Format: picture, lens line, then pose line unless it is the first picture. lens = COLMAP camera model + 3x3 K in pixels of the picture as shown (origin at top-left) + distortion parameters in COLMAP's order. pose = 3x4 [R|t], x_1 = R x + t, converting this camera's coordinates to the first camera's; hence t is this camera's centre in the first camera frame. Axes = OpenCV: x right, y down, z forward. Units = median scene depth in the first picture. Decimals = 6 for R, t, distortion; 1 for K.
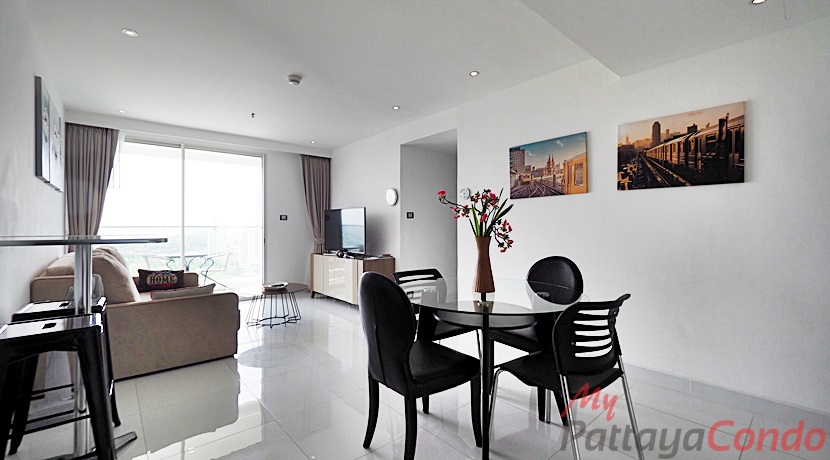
lens RADIAL K [[354.0, 0, 407.4], [0, 354.0, 227.9], [0, 0, 1]] dist [0.000790, -0.000150]
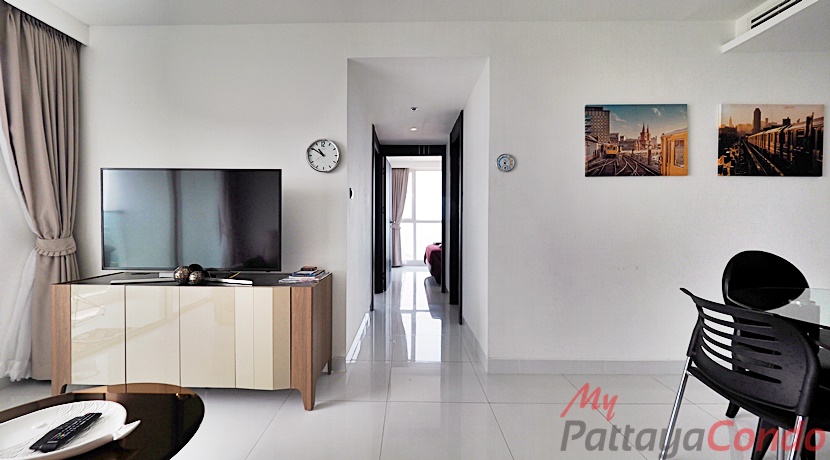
lens RADIAL K [[352.6, 0, 410.8], [0, 352.6, 222.8], [0, 0, 1]] dist [-0.001438, 0.000341]
pose [[0.661479, -0.002059, 0.749961, -0.533625], [-0.003903, 0.999973, 0.006188, 0.012115], [-0.749954, -0.007020, 0.661453, 0.865752]]
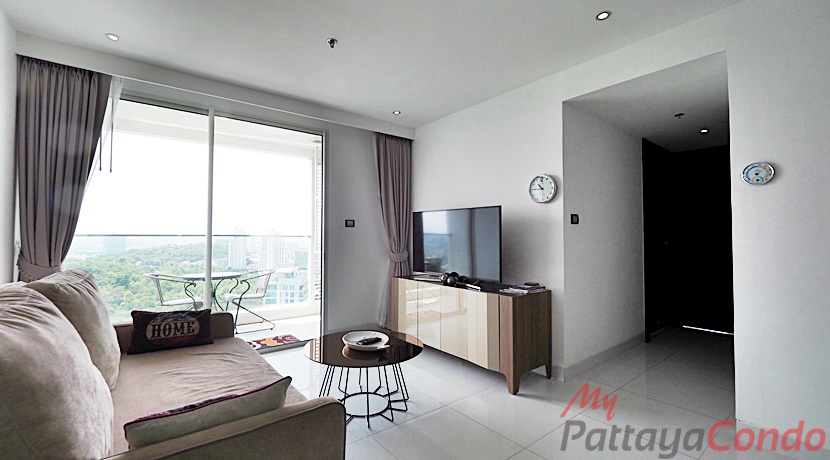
lens RADIAL K [[354.0, 0, 407.4], [0, 354.0, 227.9], [0, 0, 1]] dist [0.000790, -0.000150]
pose [[0.998766, 0.004555, -0.049457, -0.374283], [-0.005777, 0.999681, -0.024594, -0.005868], [0.049329, 0.024850, 0.998473, 0.577195]]
